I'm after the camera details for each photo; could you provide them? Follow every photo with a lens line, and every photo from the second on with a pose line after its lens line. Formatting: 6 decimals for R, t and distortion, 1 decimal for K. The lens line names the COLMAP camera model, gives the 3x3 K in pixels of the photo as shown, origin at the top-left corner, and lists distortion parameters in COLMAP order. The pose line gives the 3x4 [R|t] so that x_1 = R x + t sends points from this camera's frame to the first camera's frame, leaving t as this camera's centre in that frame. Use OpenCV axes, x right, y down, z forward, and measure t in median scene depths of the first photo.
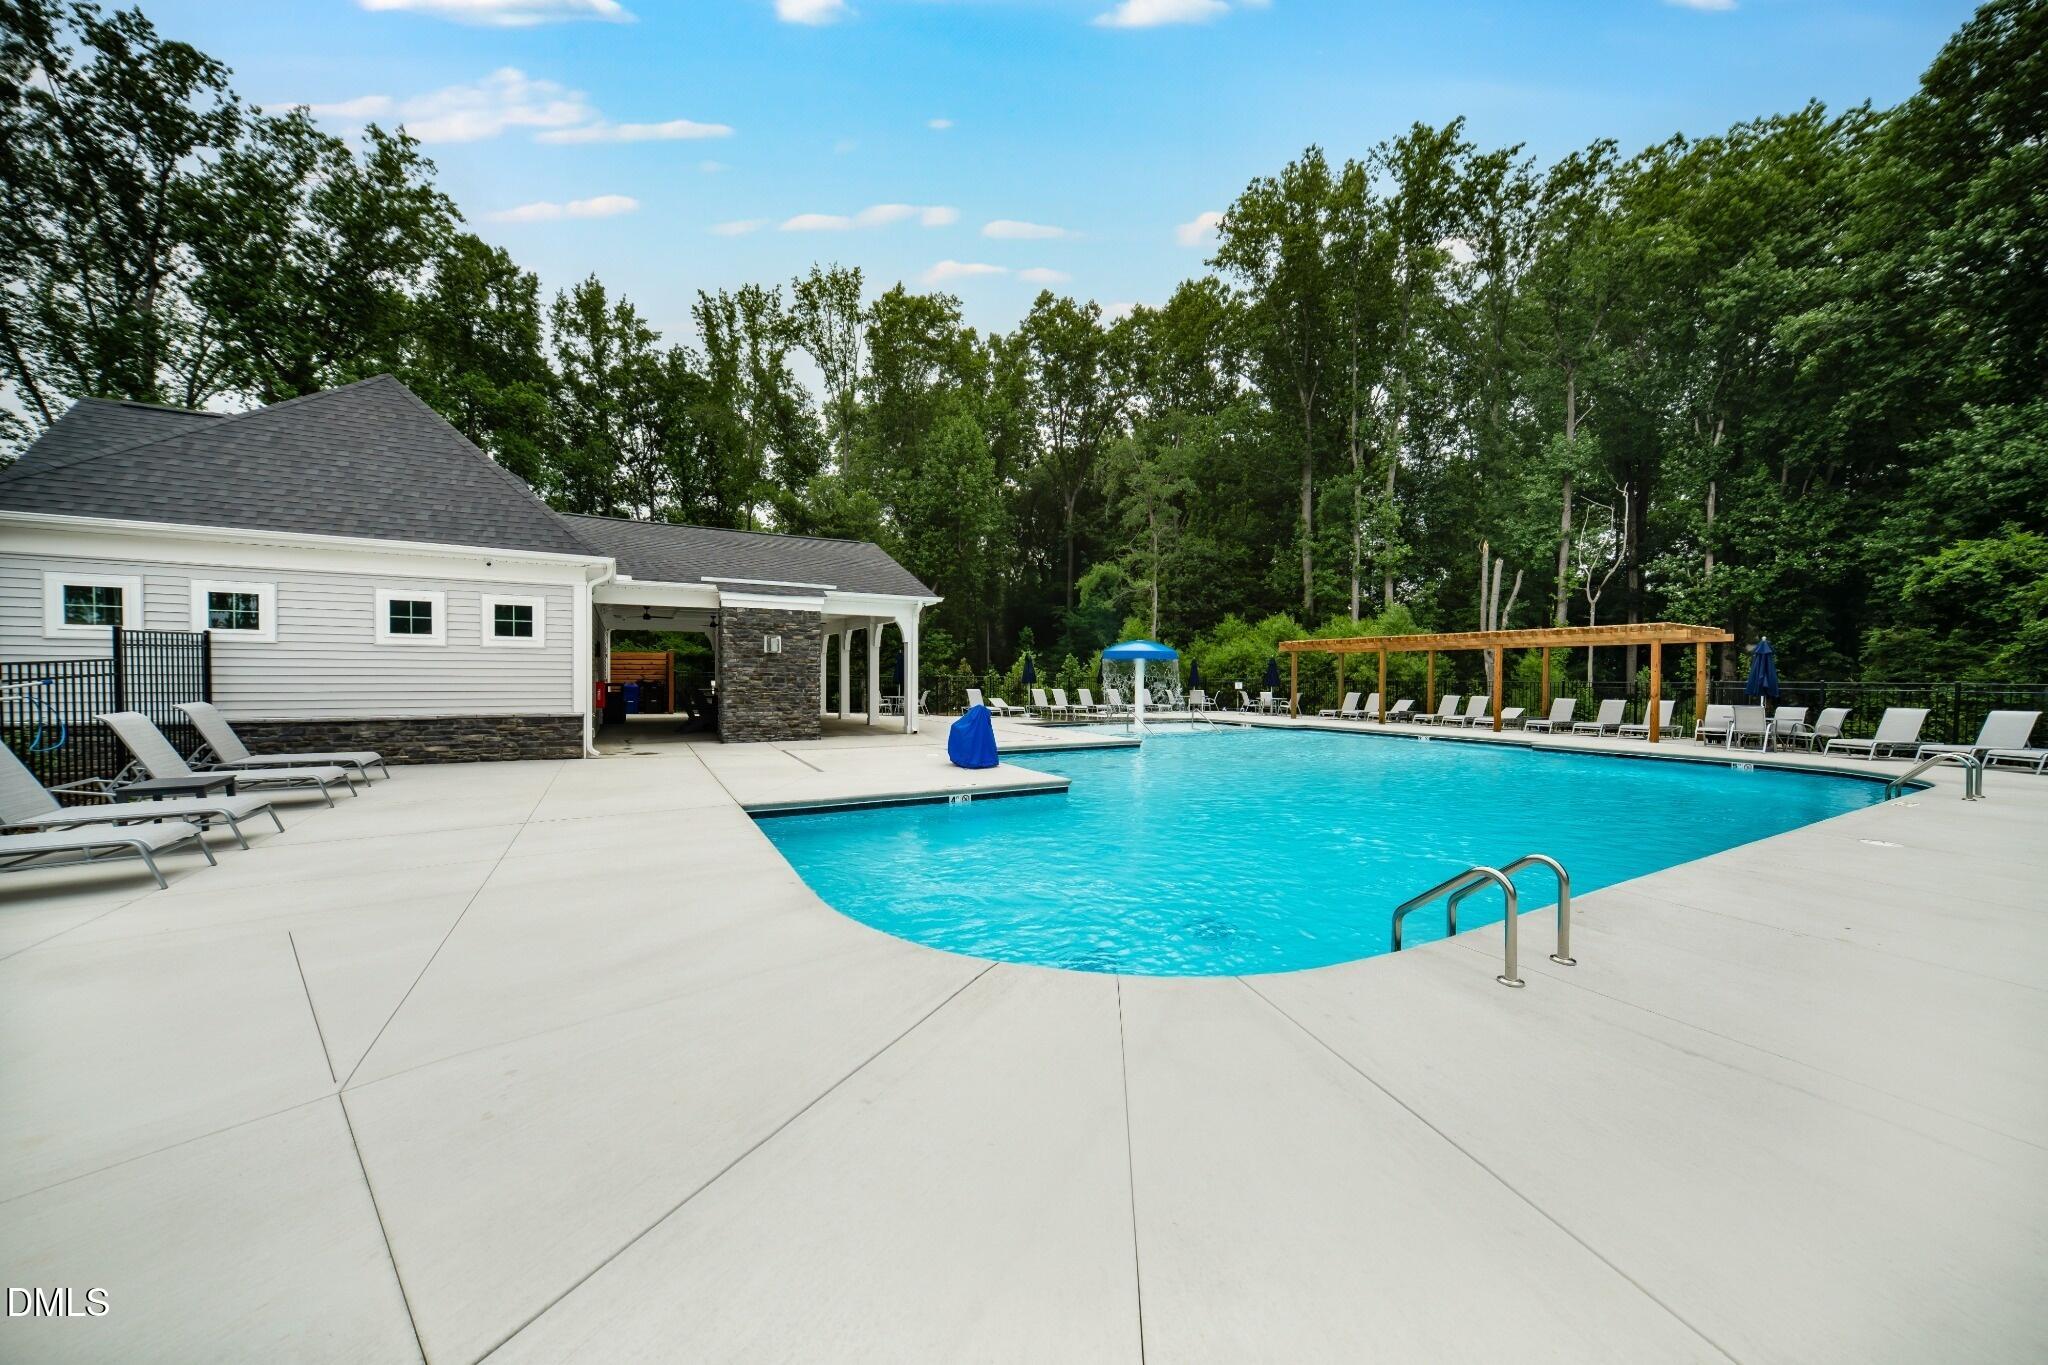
lens RADIAL K [[715.7, 0, 1024.0], [0, 715.7, 682.5], [0, 0, 1]] dist [-0.012466, 0.004001]
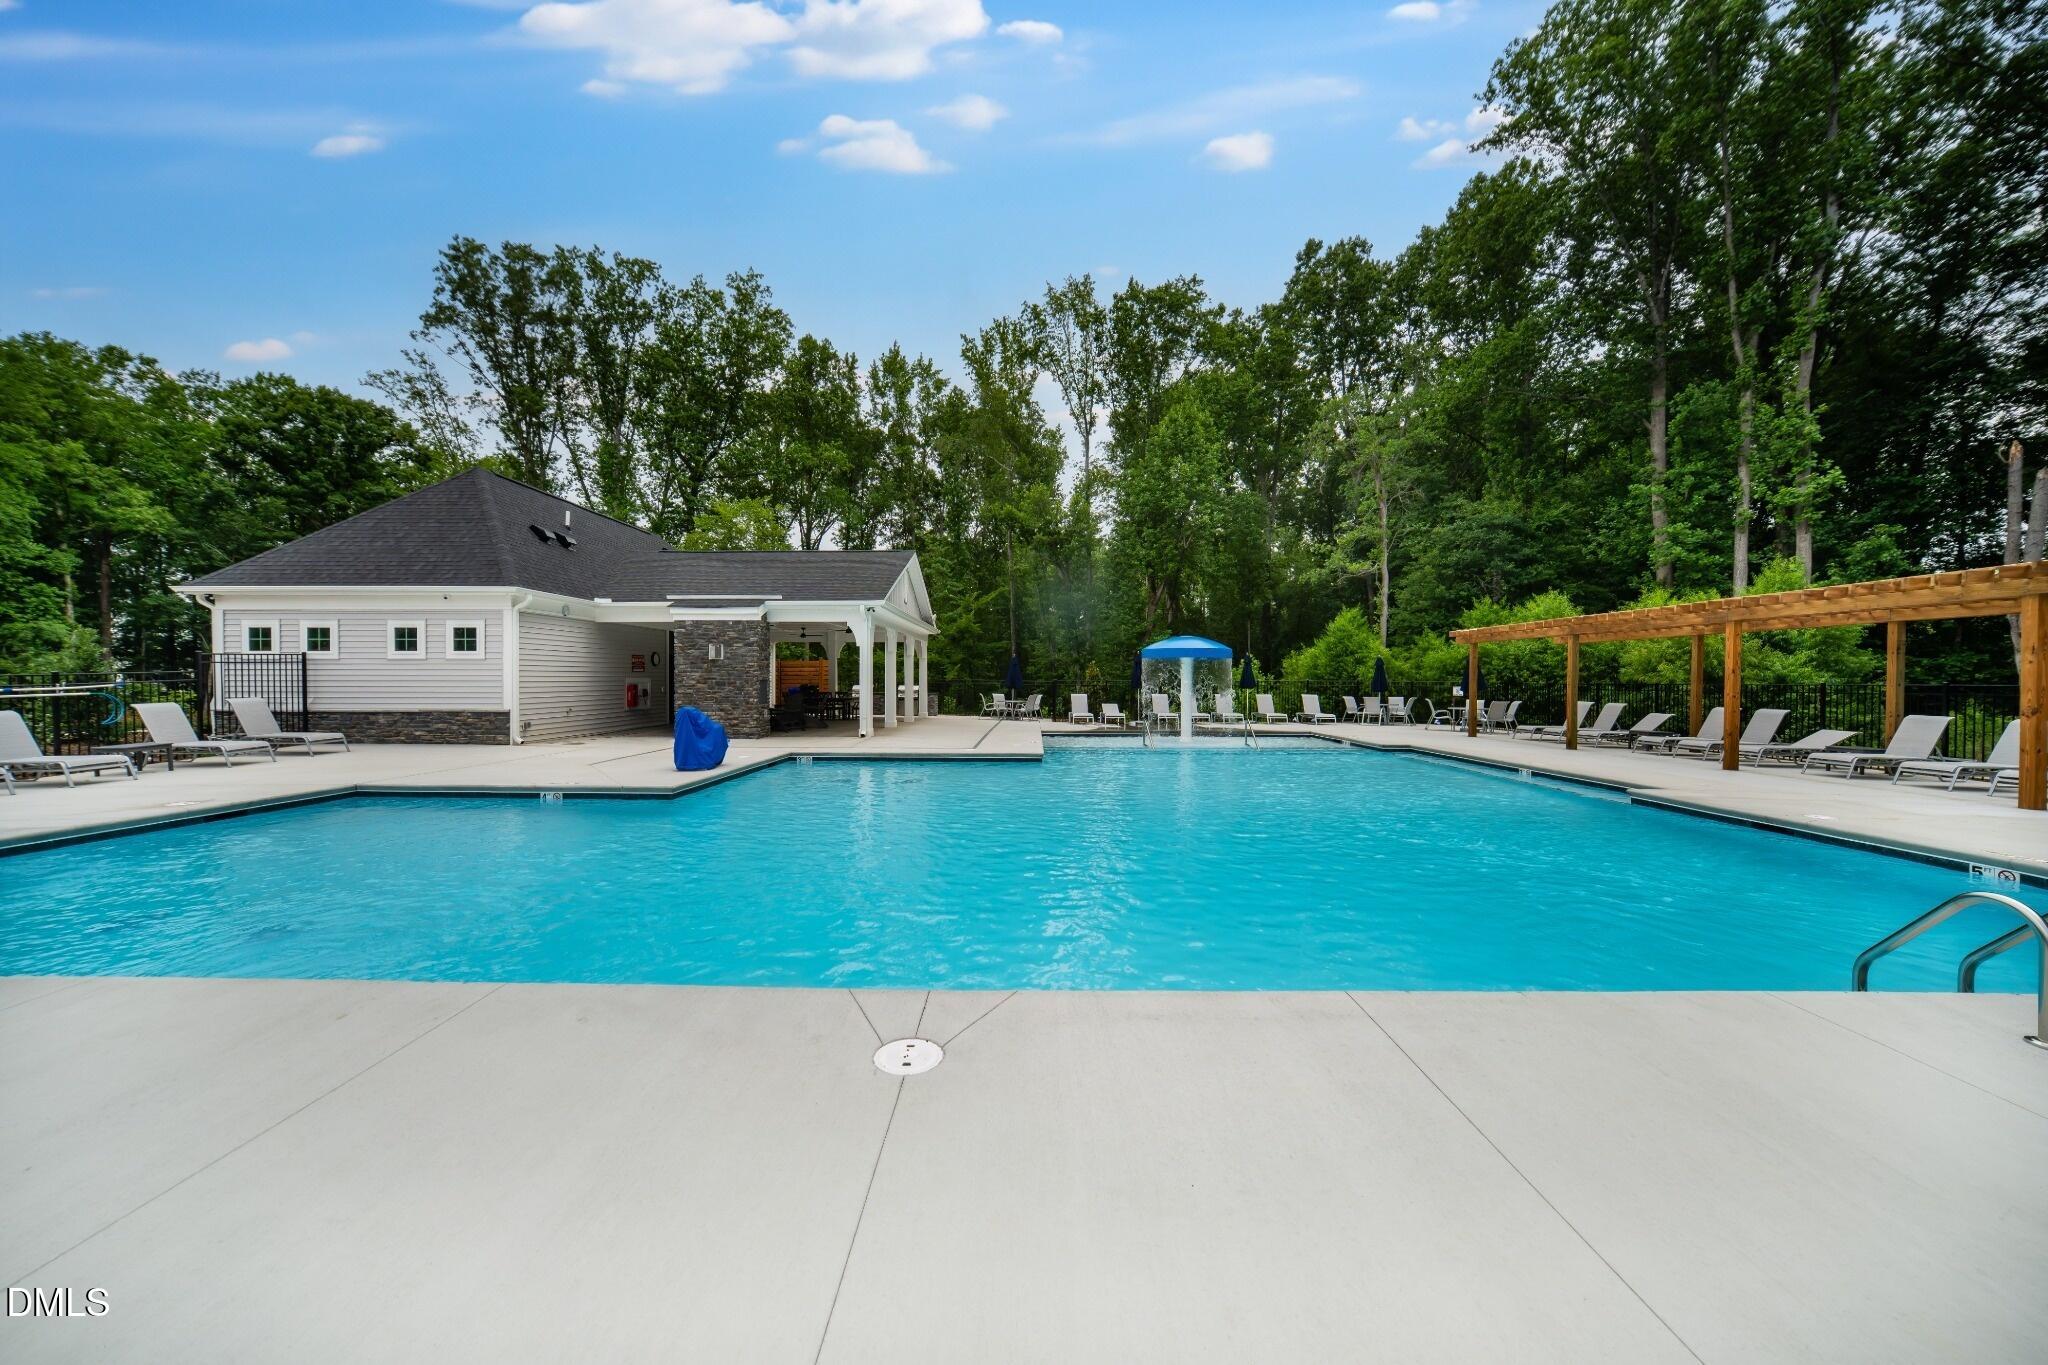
lens RADIAL K [[715.7, 0, 1024.0], [0, 715.7, 682.5], [0, 0, 1]] dist [-0.012466, 0.004001]
pose [[0.868582, -0.000699, -0.495545, 0.261448], [-0.001647, 0.999989, -0.004298, -0.000551], [0.495543, 0.004550, 0.868572, 0.110315]]
